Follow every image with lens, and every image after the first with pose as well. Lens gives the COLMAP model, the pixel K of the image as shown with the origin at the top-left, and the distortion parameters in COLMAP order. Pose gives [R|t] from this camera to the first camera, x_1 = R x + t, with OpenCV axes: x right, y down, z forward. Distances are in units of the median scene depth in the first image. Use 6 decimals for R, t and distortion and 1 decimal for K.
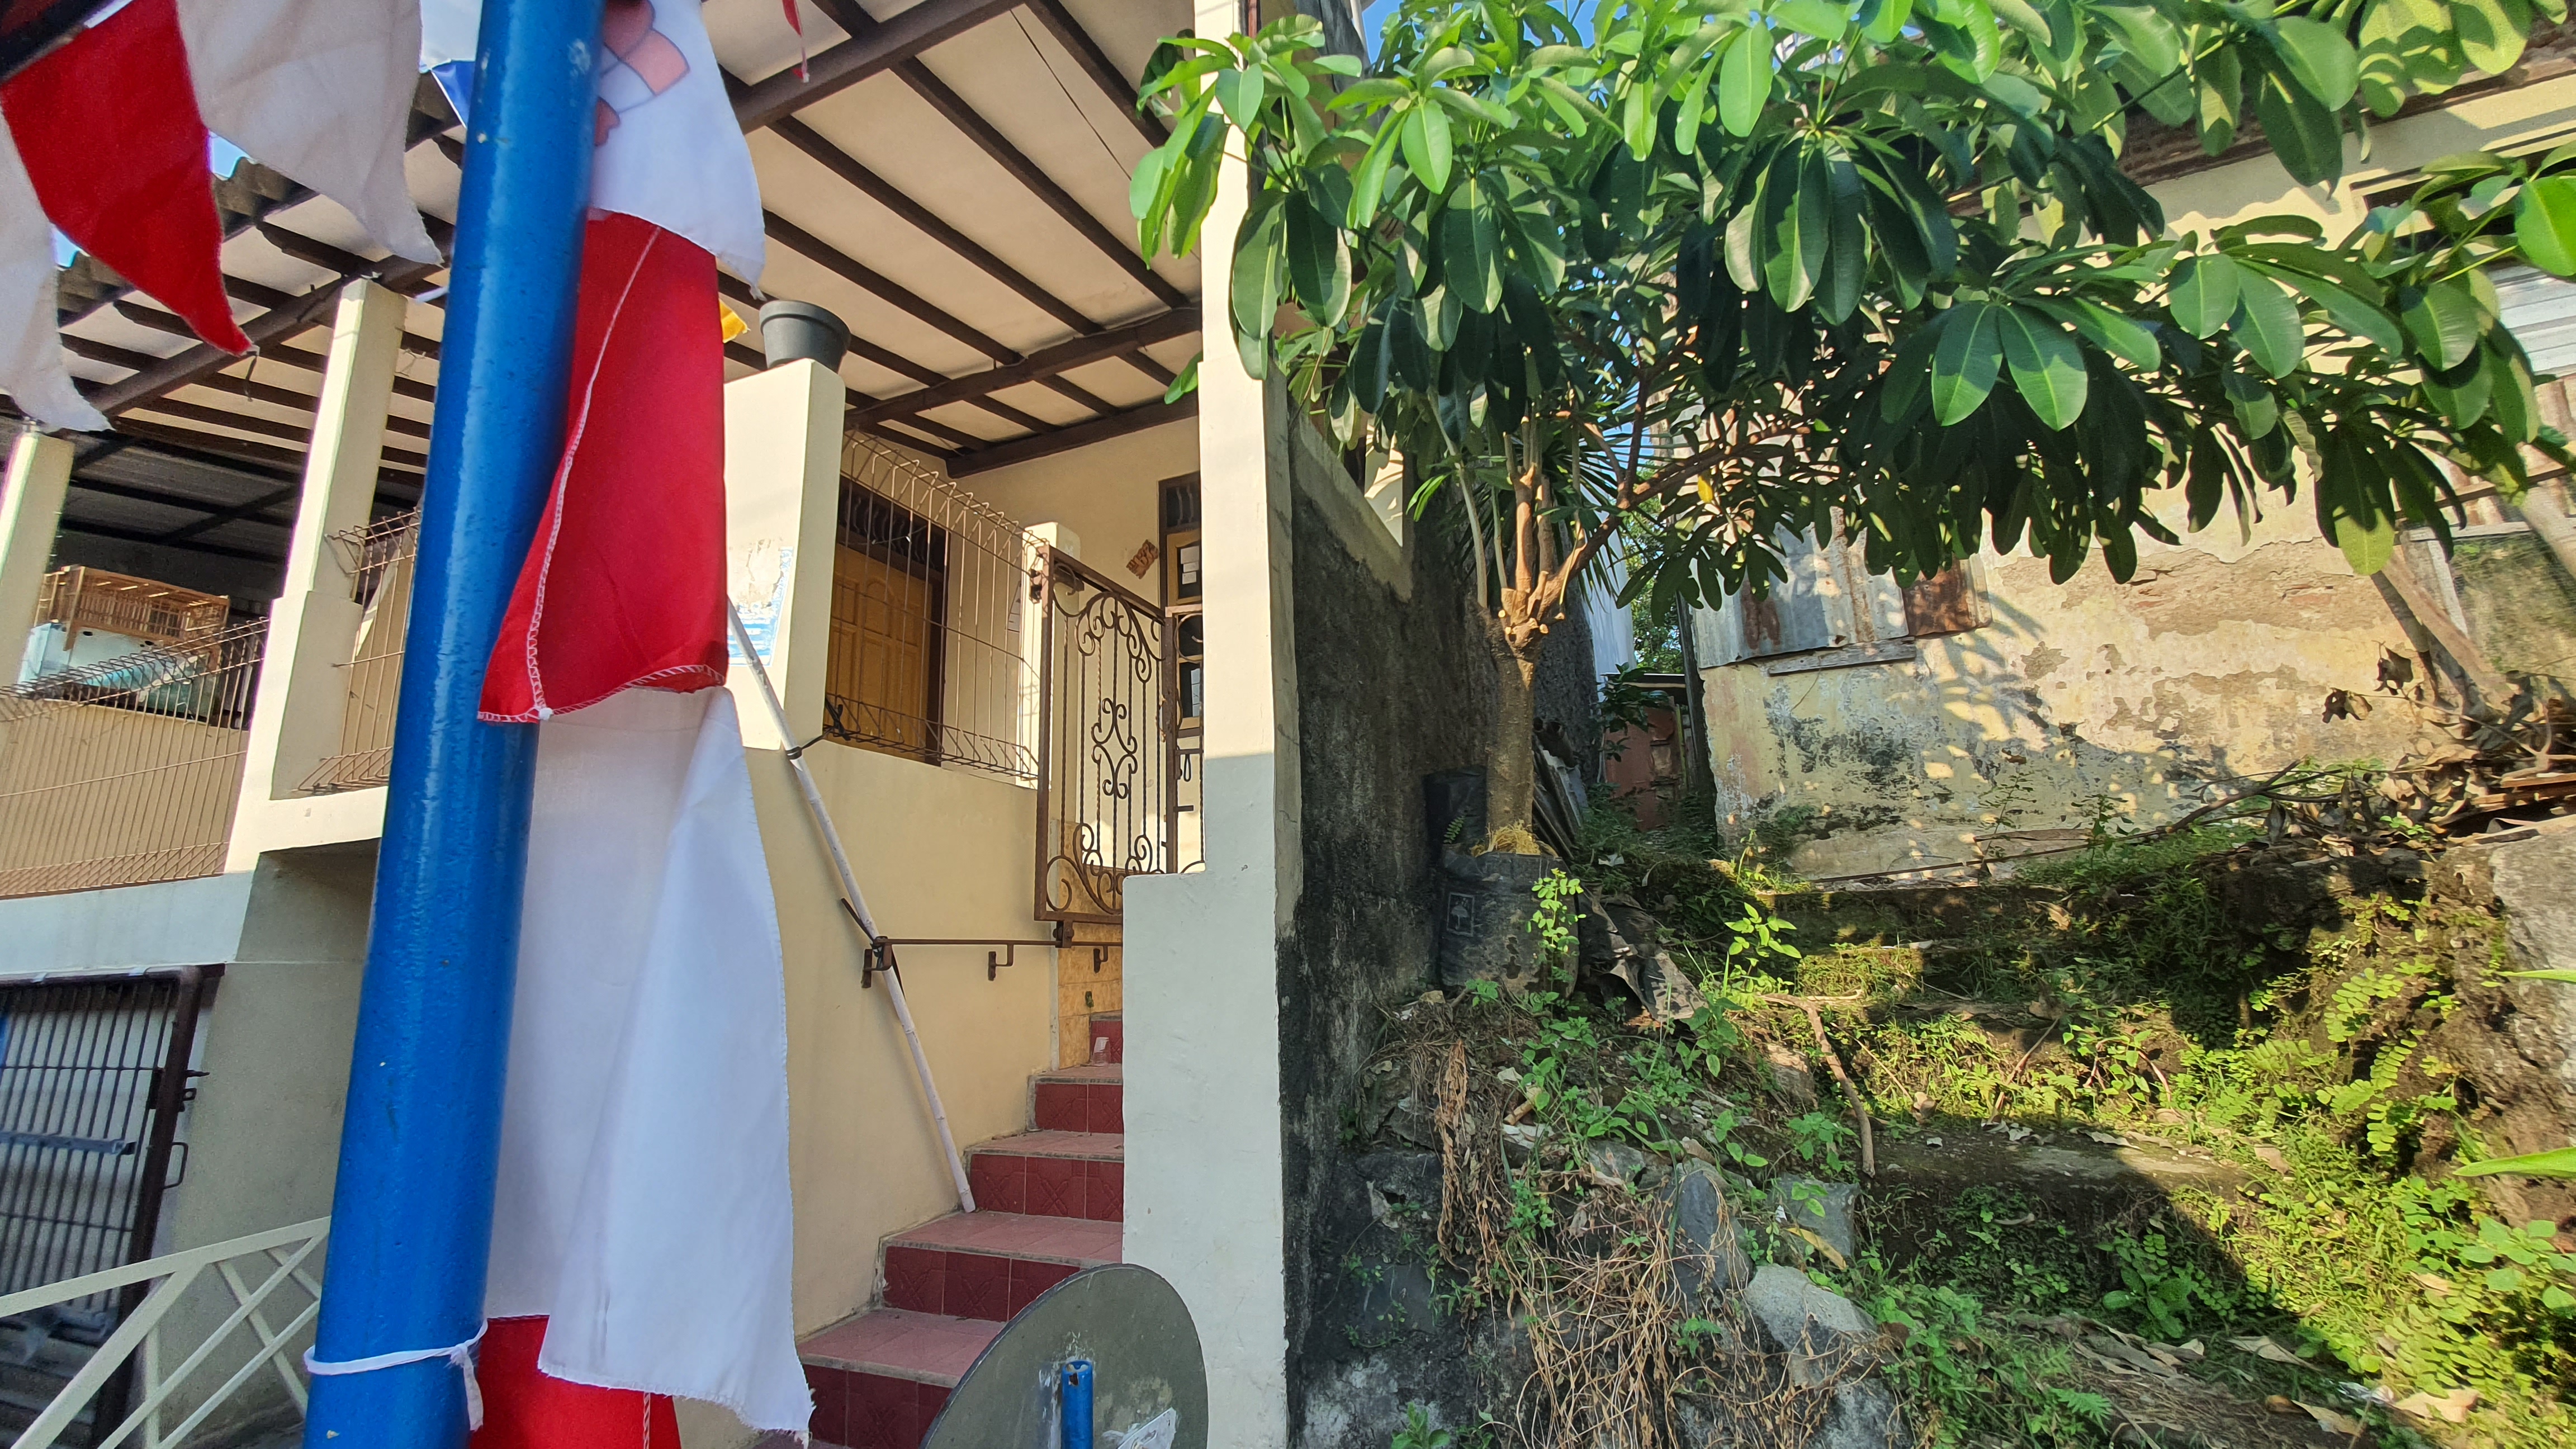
lens RADIAL K [[1026.4, 0, 1288.0], [0, 1026.4, 724.5], [0, 0, 1]] dist [0.013485, -0.003621]
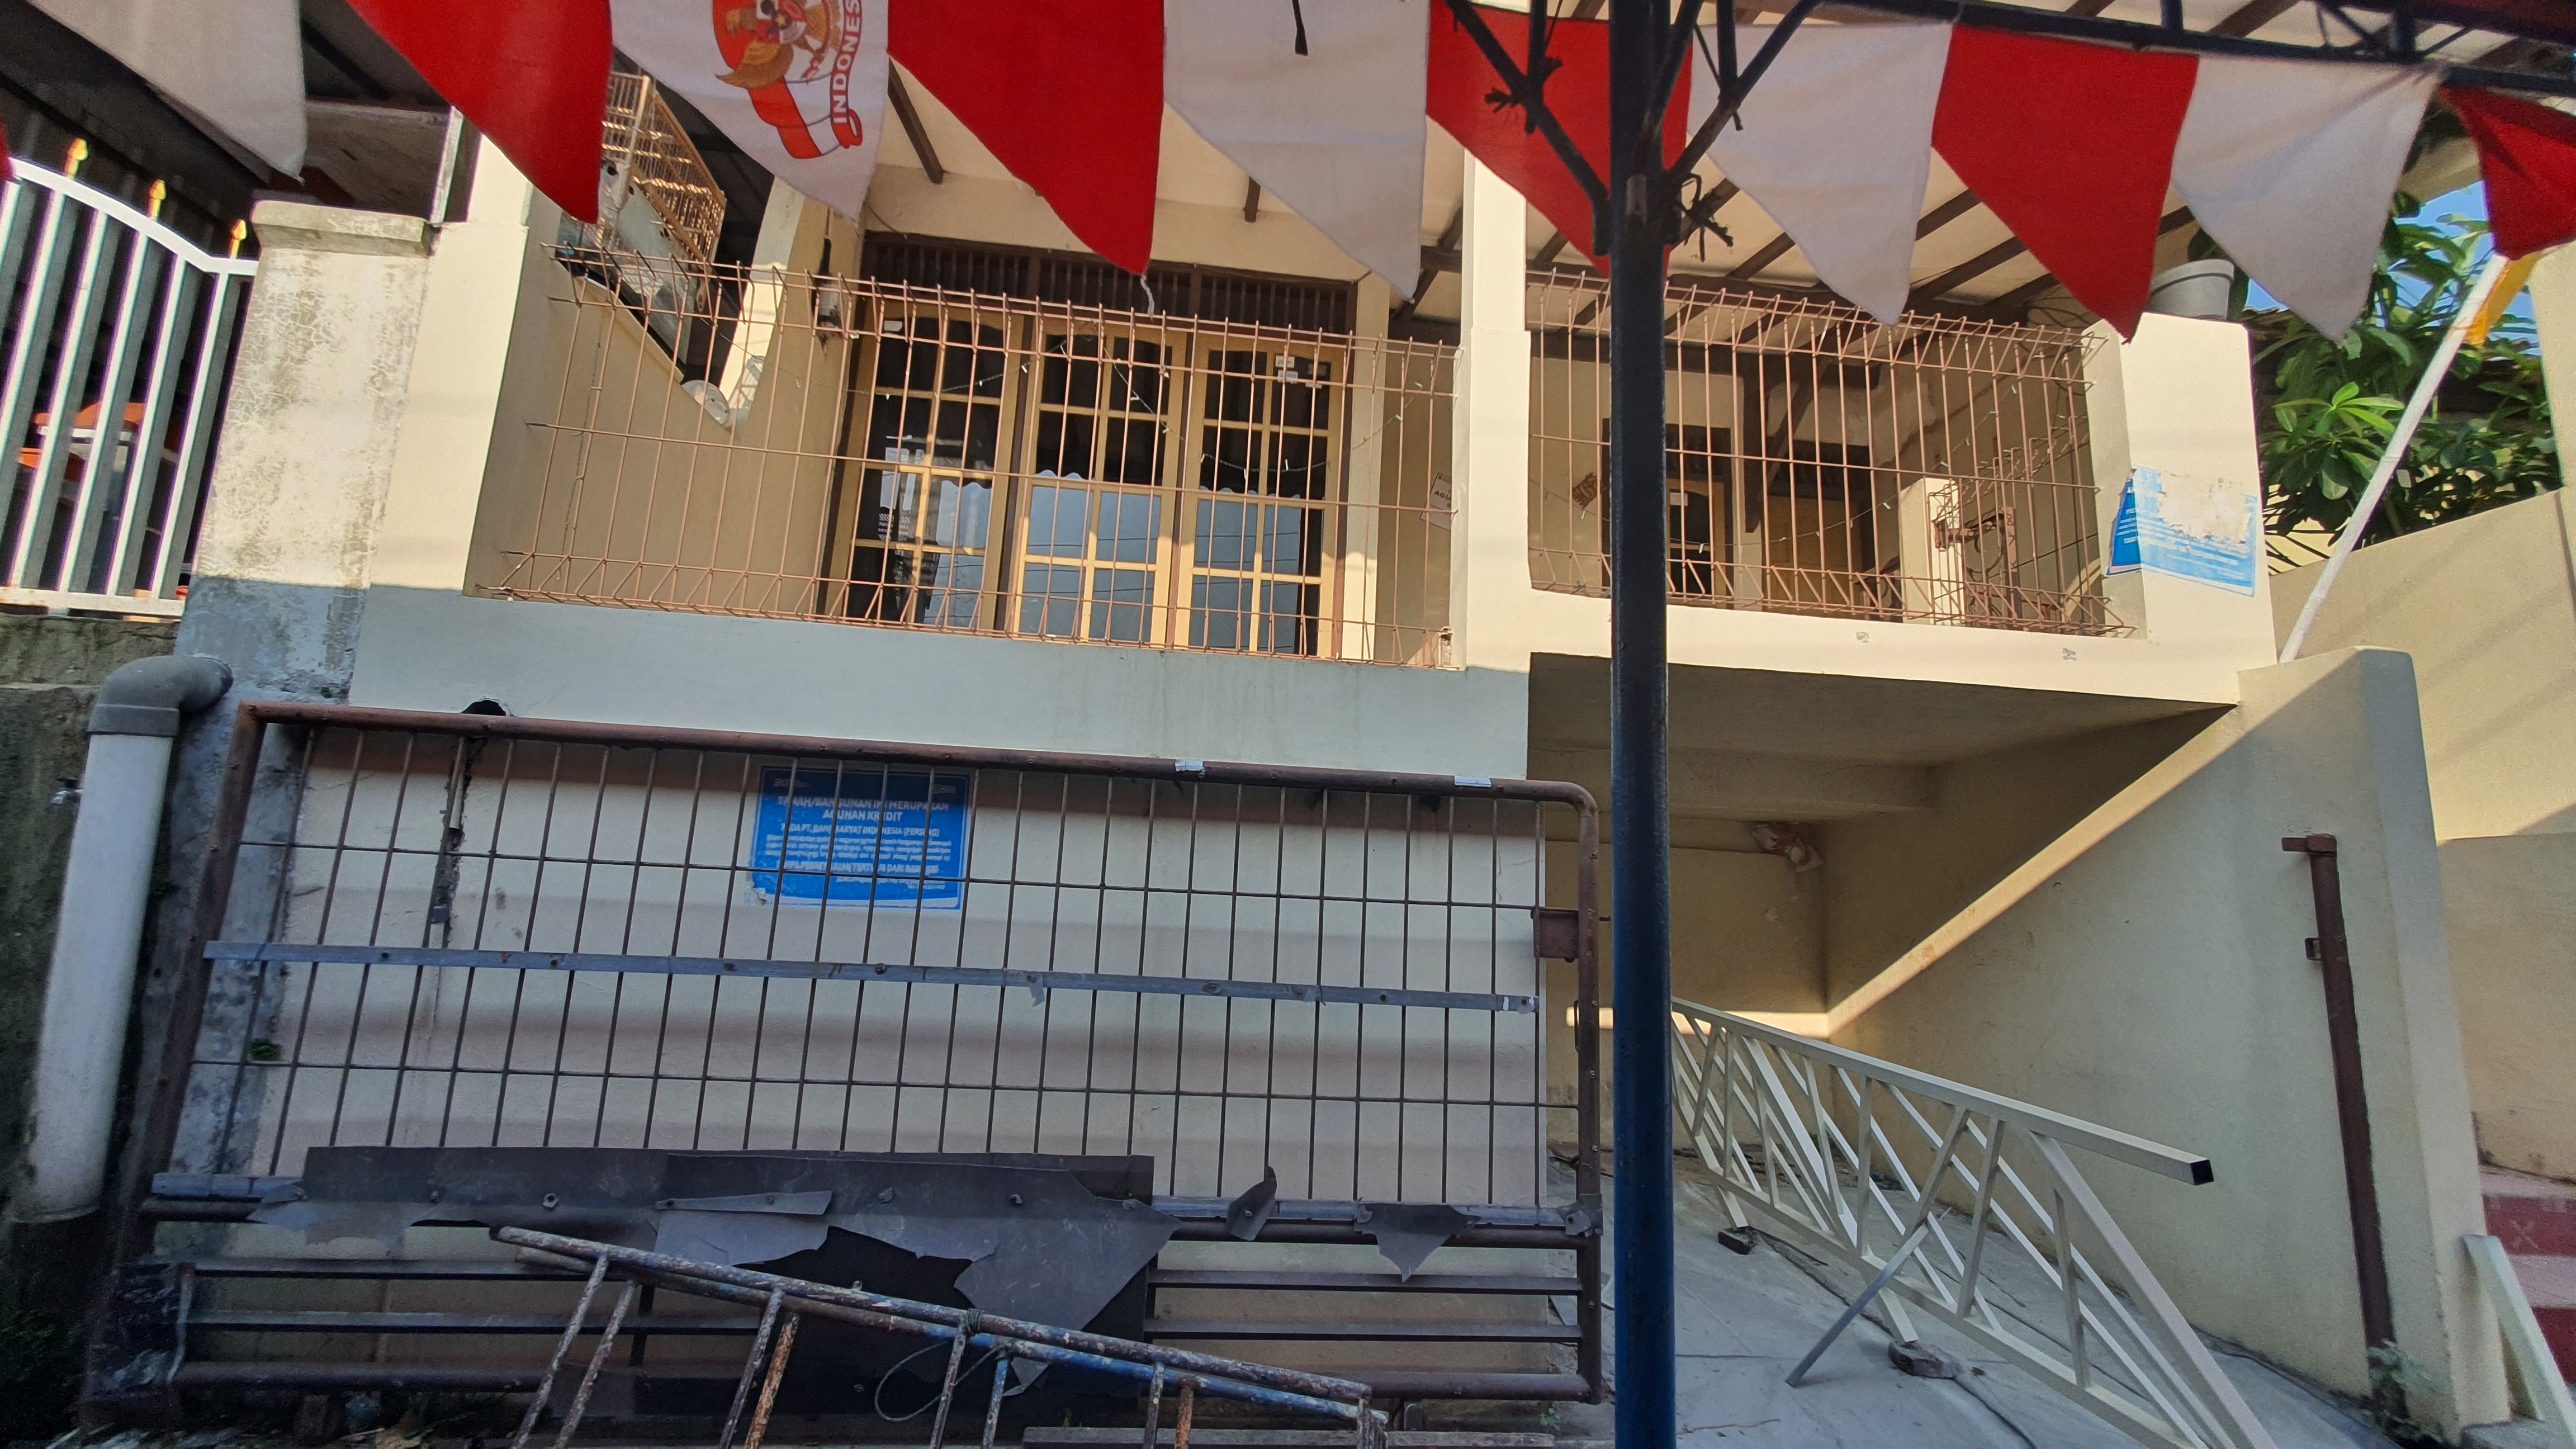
lens RADIAL K [[1026.4, 0, 1288.0], [0, 1026.4, 724.5], [0, 0, 1]] dist [0.013485, -0.003621]
pose [[0.867998, 0.159175, 0.470364, -1.267114], [-0.181289, 0.983428, 0.001746, 0.193159], [-0.462291, -0.086787, 0.882471, 0.354725]]
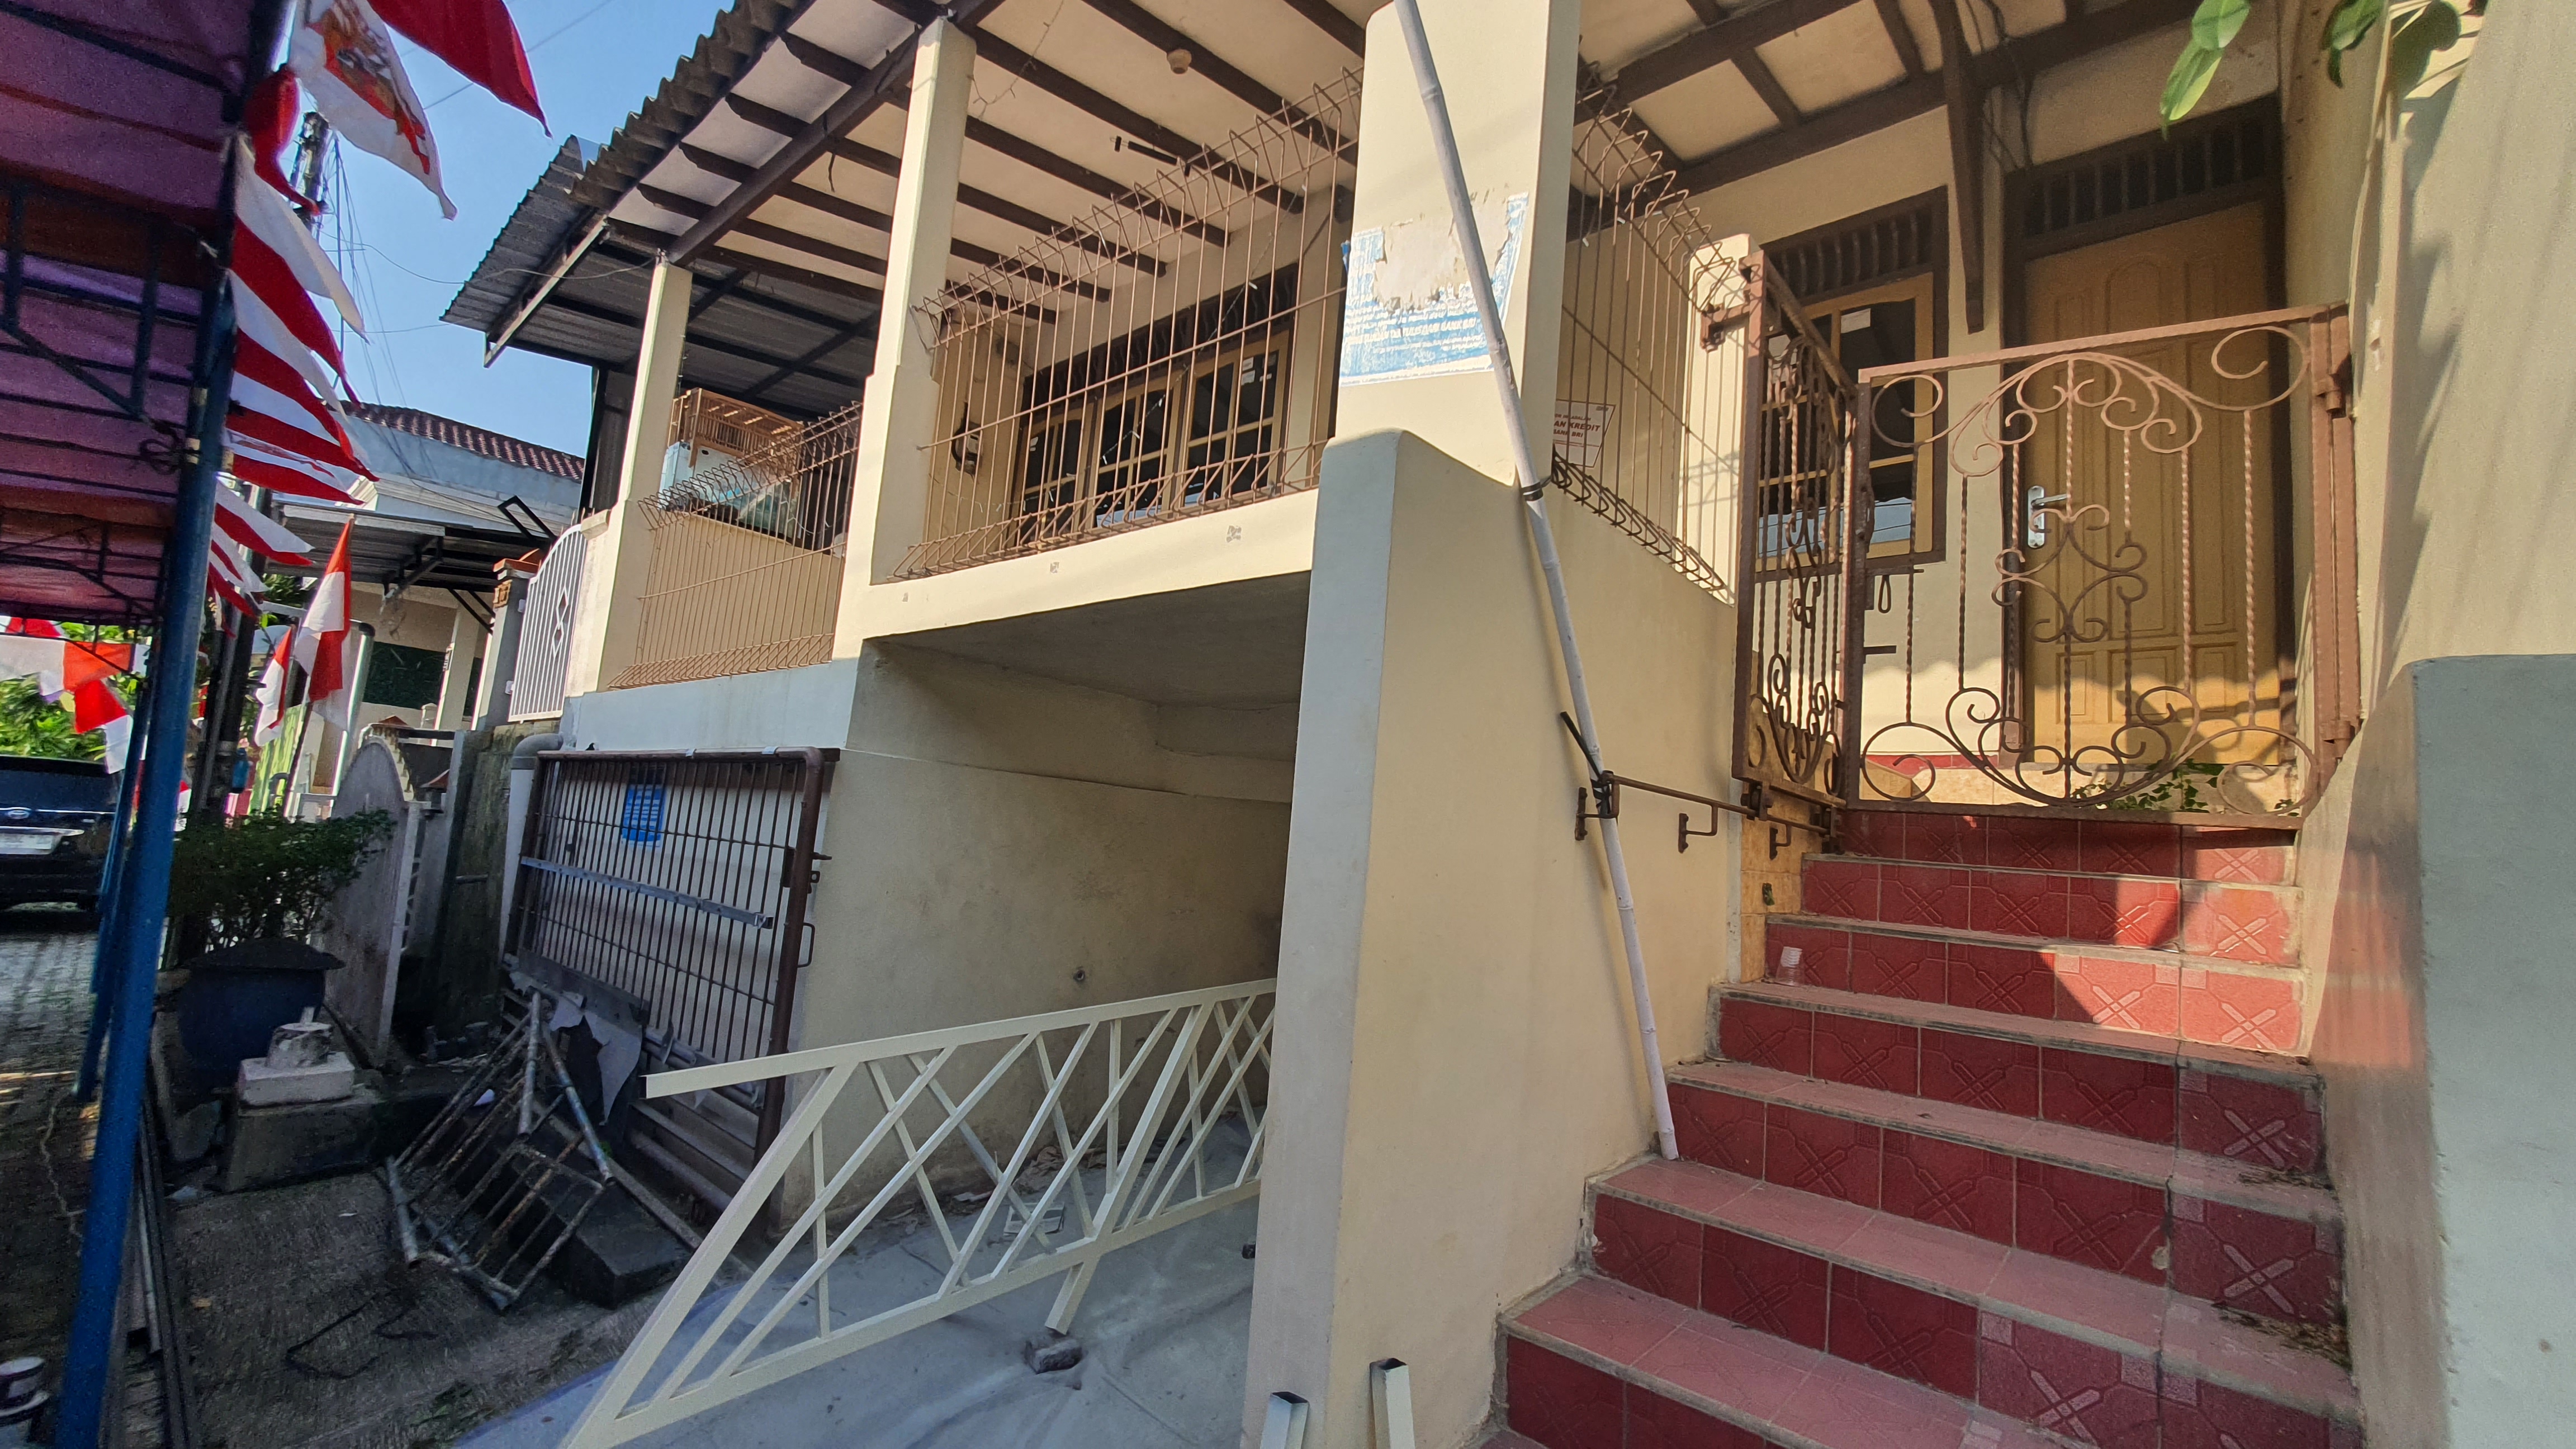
lens RADIAL K [[1026.4, 0, 1288.0], [0, 1026.4, 724.5], [0, 0, 1]] dist [0.013485, -0.003621]
pose [[0.946219, 0.067259, -0.316457, -0.330831], [-0.037376, 0.994328, 0.099576, 0.097942], [0.321360, -0.082392, 0.943366, 0.233787]]
